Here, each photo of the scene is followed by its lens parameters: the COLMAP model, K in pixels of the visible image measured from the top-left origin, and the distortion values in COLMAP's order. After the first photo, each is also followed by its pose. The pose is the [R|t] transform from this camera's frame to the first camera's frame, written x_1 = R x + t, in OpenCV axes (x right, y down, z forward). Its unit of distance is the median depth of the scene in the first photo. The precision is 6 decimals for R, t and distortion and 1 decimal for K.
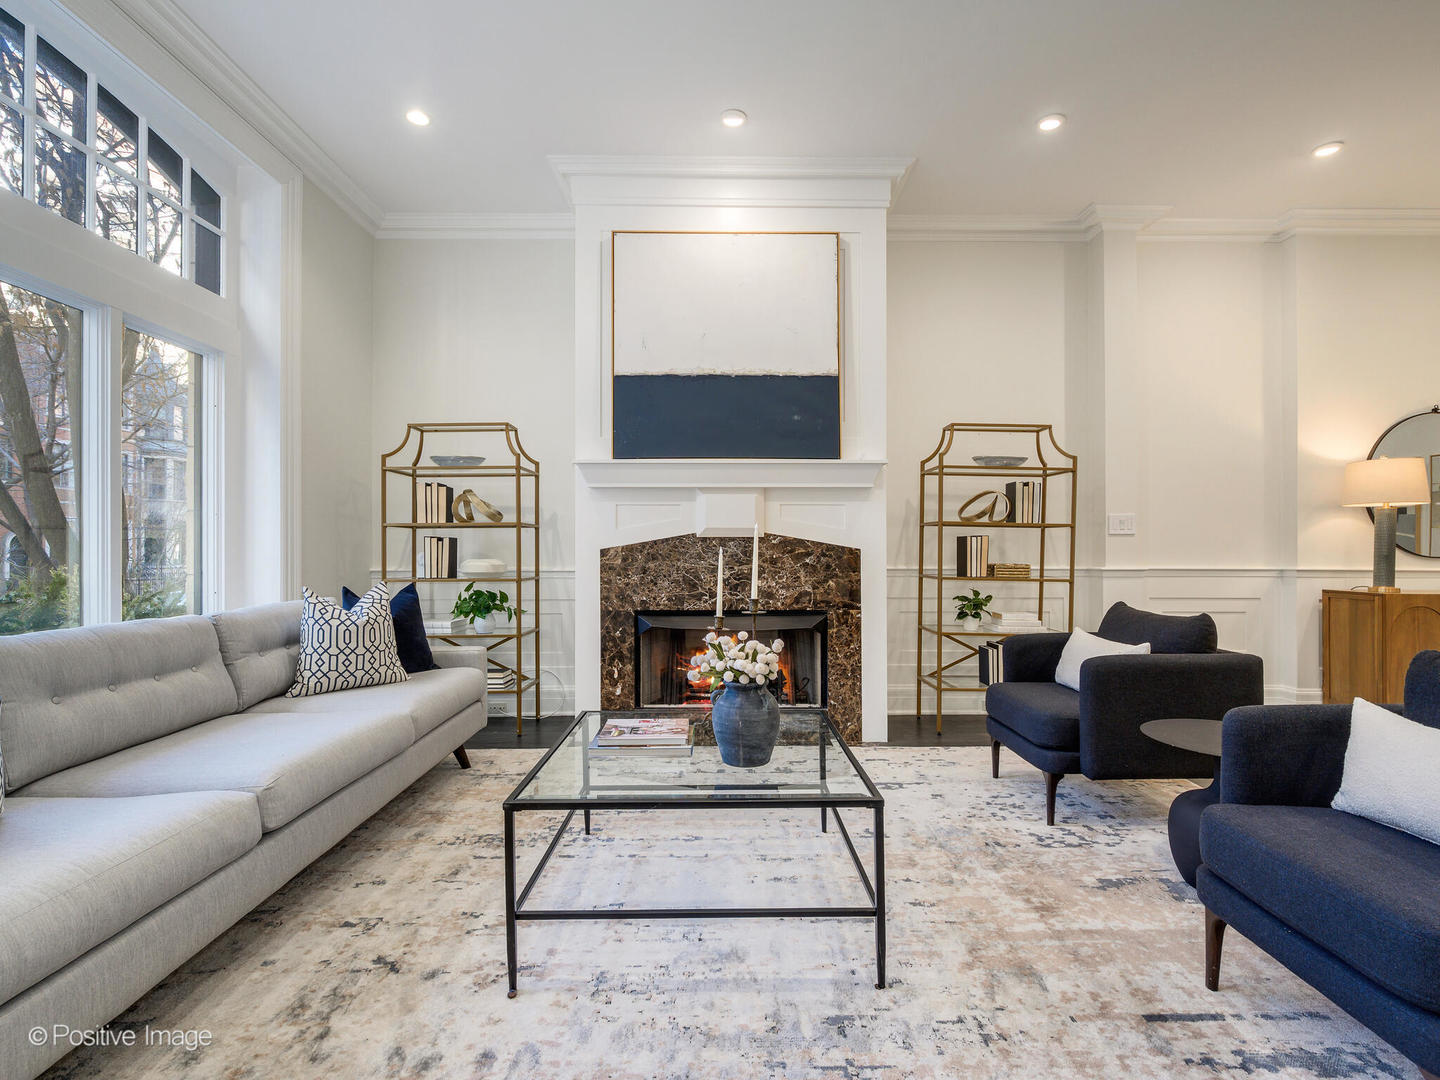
lens RADIAL K [[653.2, 0, 757.1], [0, 653.2, 556.2], [0, 0, 1]] dist [-0.002194, -0.001520]
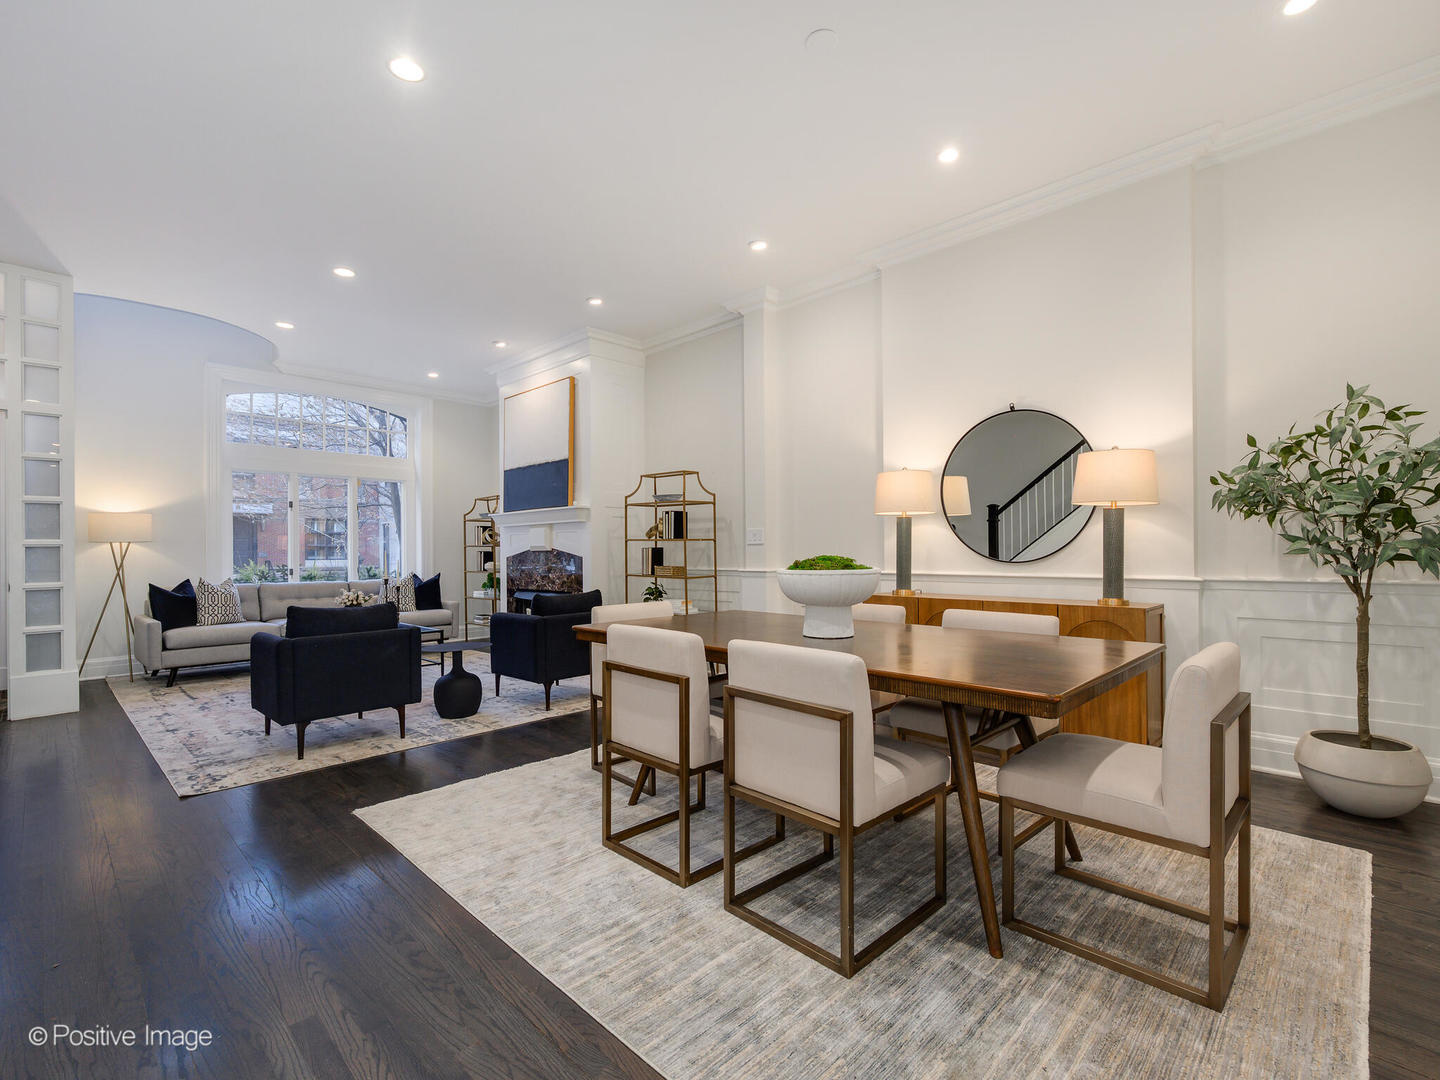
lens RADIAL K [[653.2, 0, 716.1], [0, 653.2, 555.8], [0, 0, 1]] dist [-0.002194, -0.001520]
pose [[0.717865, -0.002056, -0.696179, 1.604678], [0.000288, 0.999996, -0.002657, -0.009977], [0.696182, 0.001707, 0.717863, 0.016048]]
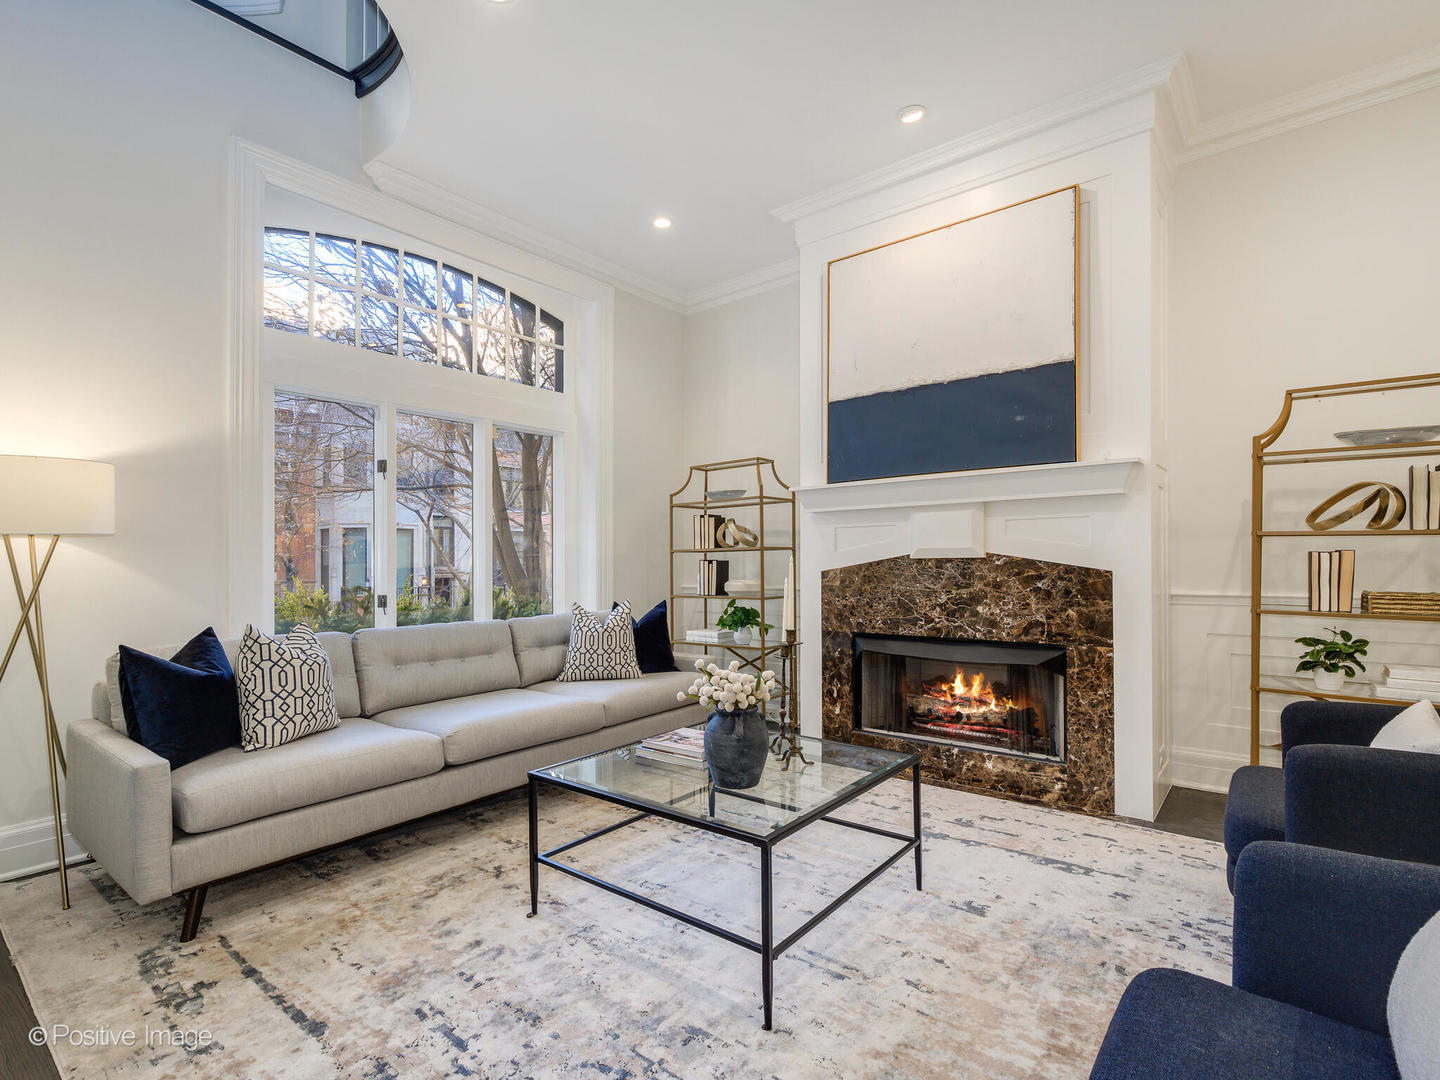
lens RADIAL K [[671.4, 0, 706.1], [0, 671.4, 565.8], [0, 0, 1]] dist [-0.000668, -0.000952]
pose [[0.779275, -0.004542, -0.626665, 0.286472], [0.003534, 0.999990, -0.002854, -0.017034], [0.626672, 0.000009, 0.779283, 0.052814]]
